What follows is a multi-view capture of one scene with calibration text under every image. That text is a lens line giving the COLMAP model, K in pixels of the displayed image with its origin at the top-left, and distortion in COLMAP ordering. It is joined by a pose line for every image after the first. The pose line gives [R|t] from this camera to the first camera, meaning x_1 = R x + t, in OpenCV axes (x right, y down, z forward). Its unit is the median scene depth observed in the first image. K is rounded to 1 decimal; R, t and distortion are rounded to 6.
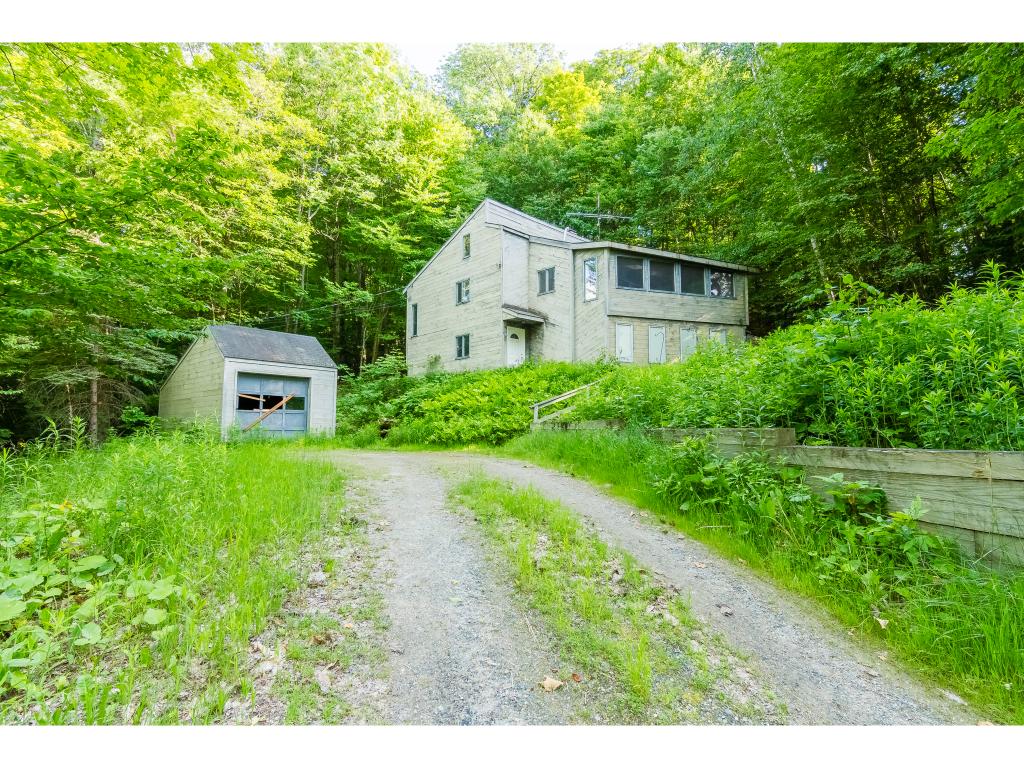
lens RADIAL K [[526.5, 0, 512.0], [0, 526.5, 384.0], [0, 0, 1]] dist [0.000114, 0.000806]
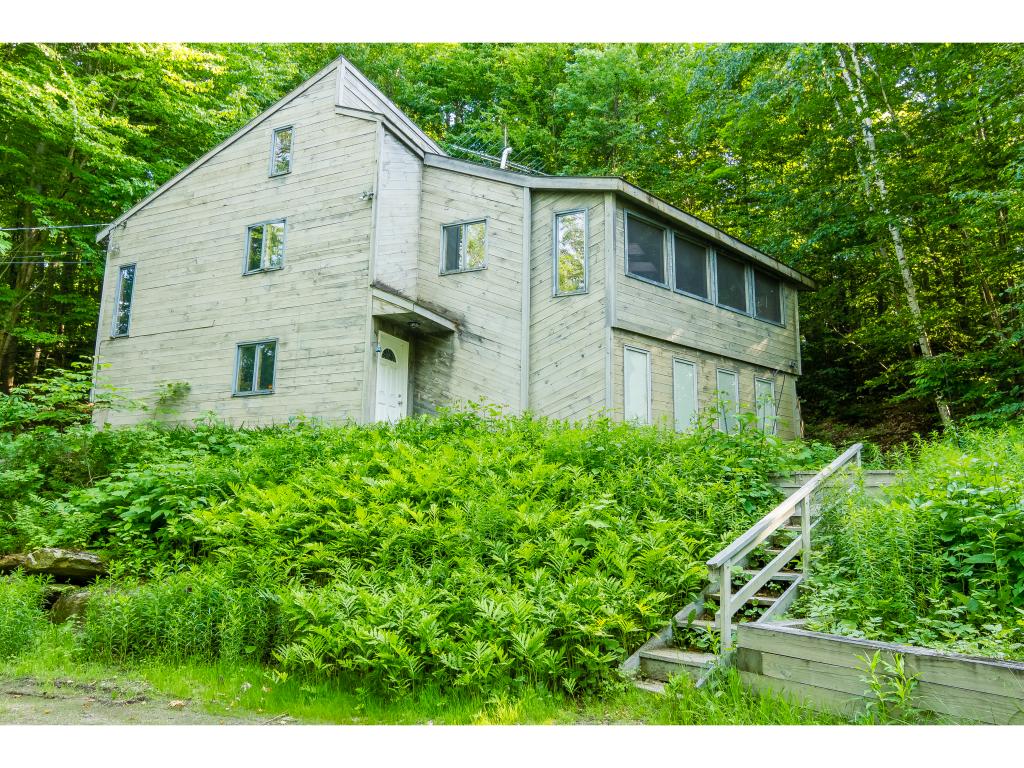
lens RADIAL K [[746.2, 0, 515.0], [0, 746.2, 376.8], [0, 0, 1]] dist [0.001344, 0.008407]
pose [[0.923689, 0.087352, 0.373052, -0.134674], [-0.048826, 0.992562, -0.111519, -0.005384], [-0.380018, 0.084794, 0.921084, 0.371761]]
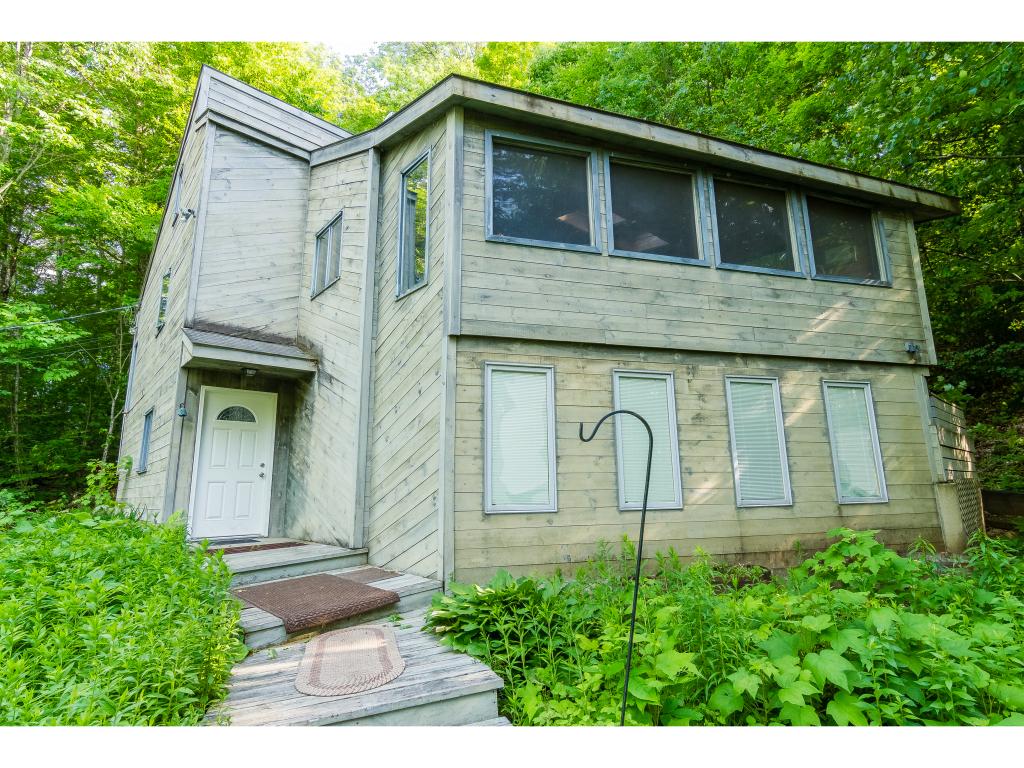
lens RADIAL K [[526.5, 0, 512.0], [0, 526.5, 384.0], [0, 0, 1]] dist [0.000114, 0.000806]
pose [[0.999239, -0.022620, -0.031770, 0.198647], [0.018967, 0.993647, -0.110929, -0.069066], [0.034077, 0.110242, 0.993320, 0.667222]]
